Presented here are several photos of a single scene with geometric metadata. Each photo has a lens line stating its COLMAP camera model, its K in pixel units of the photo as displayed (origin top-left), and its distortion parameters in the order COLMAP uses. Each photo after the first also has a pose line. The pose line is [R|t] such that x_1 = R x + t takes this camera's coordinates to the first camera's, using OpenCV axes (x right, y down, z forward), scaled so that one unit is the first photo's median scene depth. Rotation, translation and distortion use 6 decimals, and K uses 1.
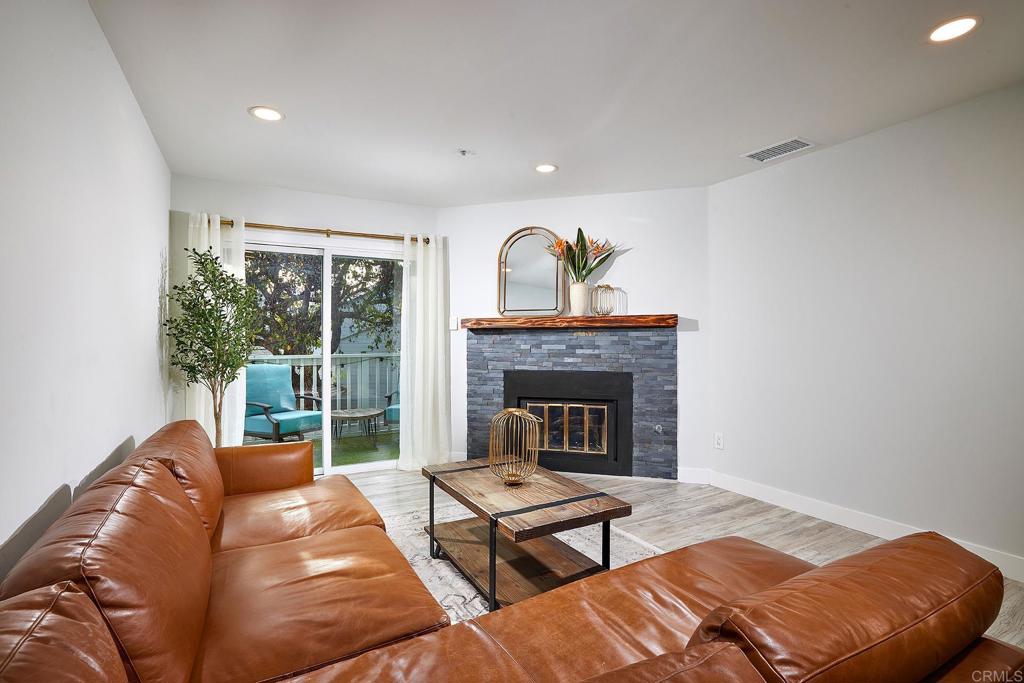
lens RADIAL K [[490.6, 0, 514.7], [0, 490.6, 344.3], [0, 0, 1]] dist [-0.028758, -0.000081]
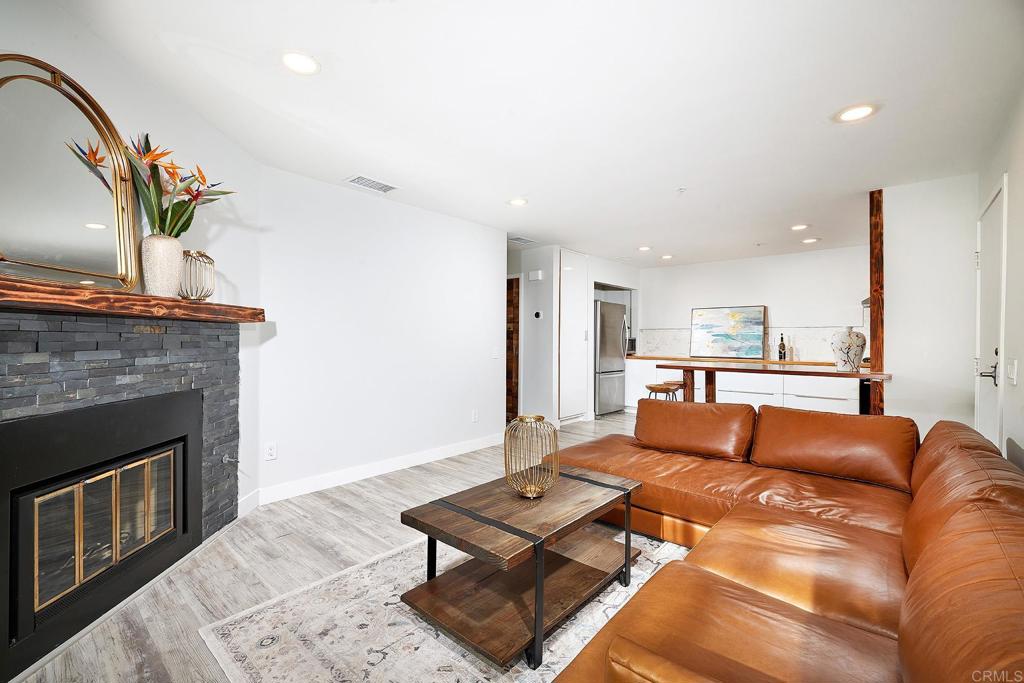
lens RADIAL K [[440.0, 0, 509.2], [0, 440.0, 342.1], [0, 0, 1]] dist [0.001593, -0.000114]
pose [[-0.341409, -0.005638, 0.939898, -0.473473], [0.001278, 0.999978, 0.006463, -0.009871], [-0.939914, 0.003407, -0.341394, 0.810723]]
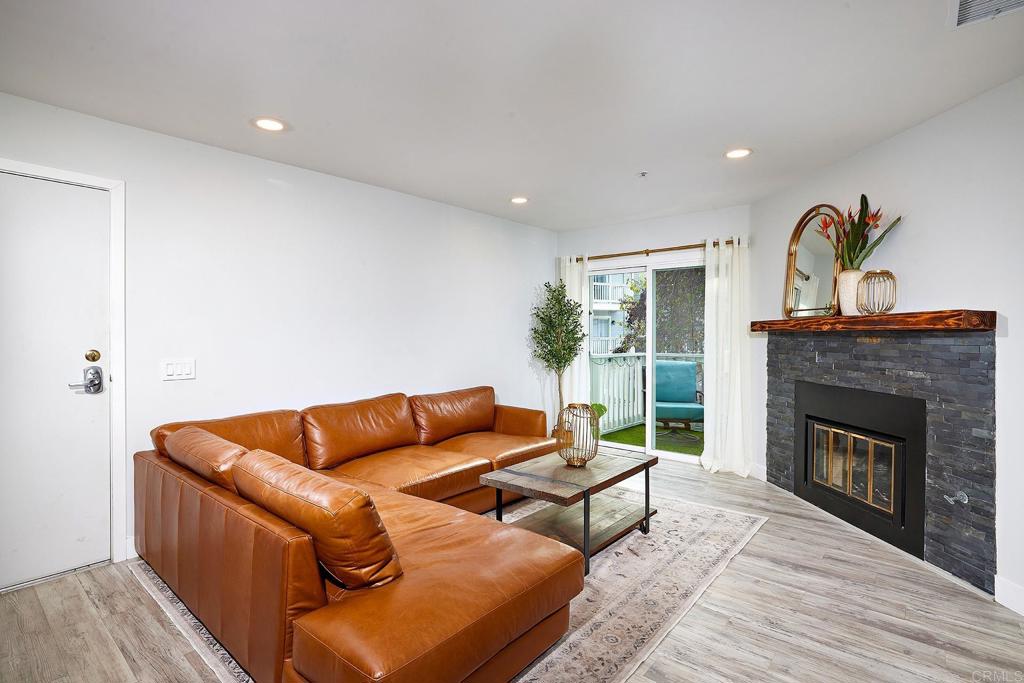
lens RADIAL K [[510.2, 0, 516.9], [0, 510.2, 341.4], [0, 0, 1]] dist [0.017378, 0.001940]
pose [[0.368468, 0.017728, -0.929471, 0.675317], [-0.015648, 0.999795, 0.012866, -0.020848], [0.929509, 0.009803, 0.368670, 0.243800]]
